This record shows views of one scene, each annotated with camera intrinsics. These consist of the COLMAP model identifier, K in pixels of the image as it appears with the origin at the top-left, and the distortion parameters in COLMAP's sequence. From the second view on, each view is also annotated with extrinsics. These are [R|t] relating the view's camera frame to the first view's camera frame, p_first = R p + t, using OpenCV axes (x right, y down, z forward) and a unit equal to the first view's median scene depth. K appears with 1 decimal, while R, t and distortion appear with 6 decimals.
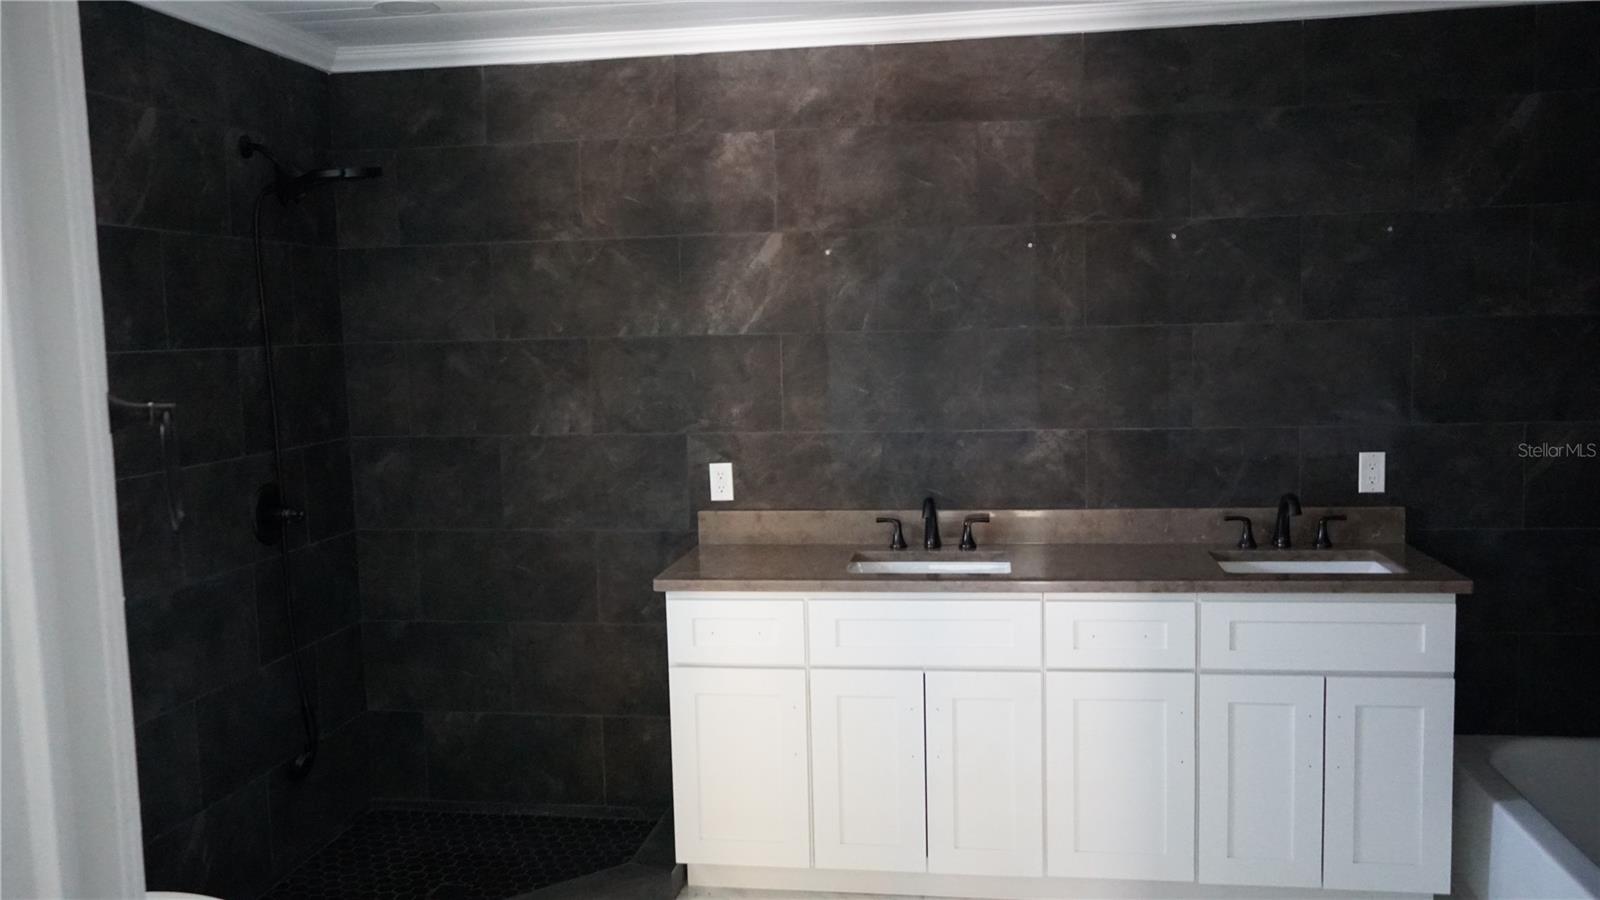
lens RADIAL K [[1338.5, 0, 800.0], [0, 1338.5, 450.0], [0, 0, 1]] dist [0.005963, 0.011131]
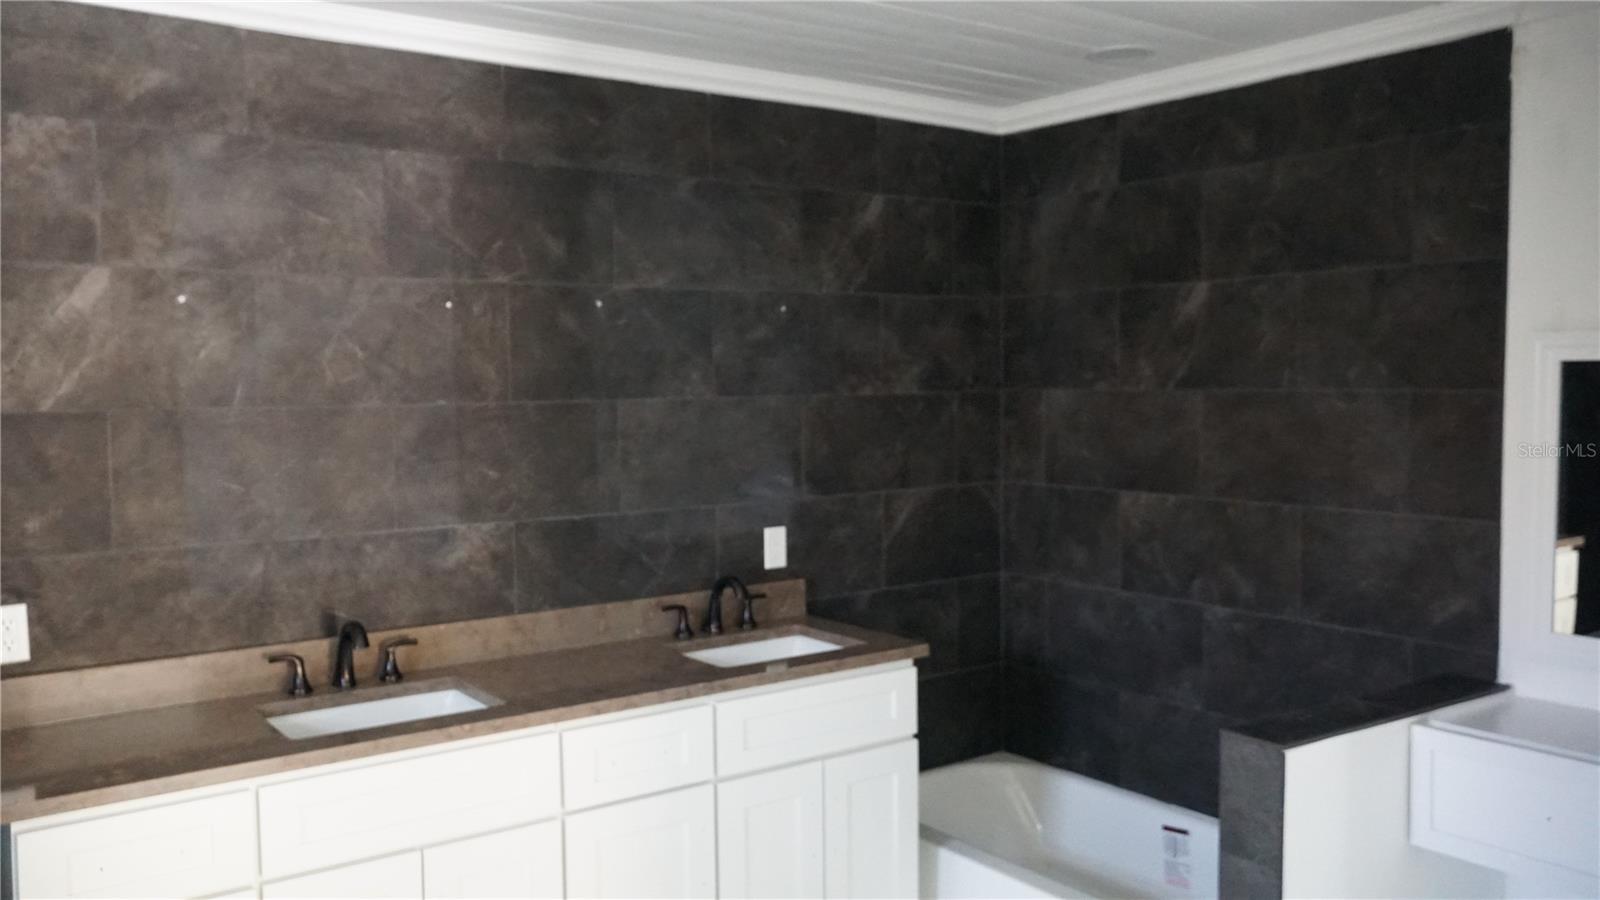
lens RADIAL K [[1338.5, 0, 800.0], [0, 1338.5, 450.0], [0, 0, 1]] dist [0.005963, 0.011131]
pose [[0.707226, -0.022321, 0.706635, -0.261142], [0.058736, 0.997901, -0.027265, -0.027055], [-0.704544, 0.060787, 0.707052, 0.260347]]
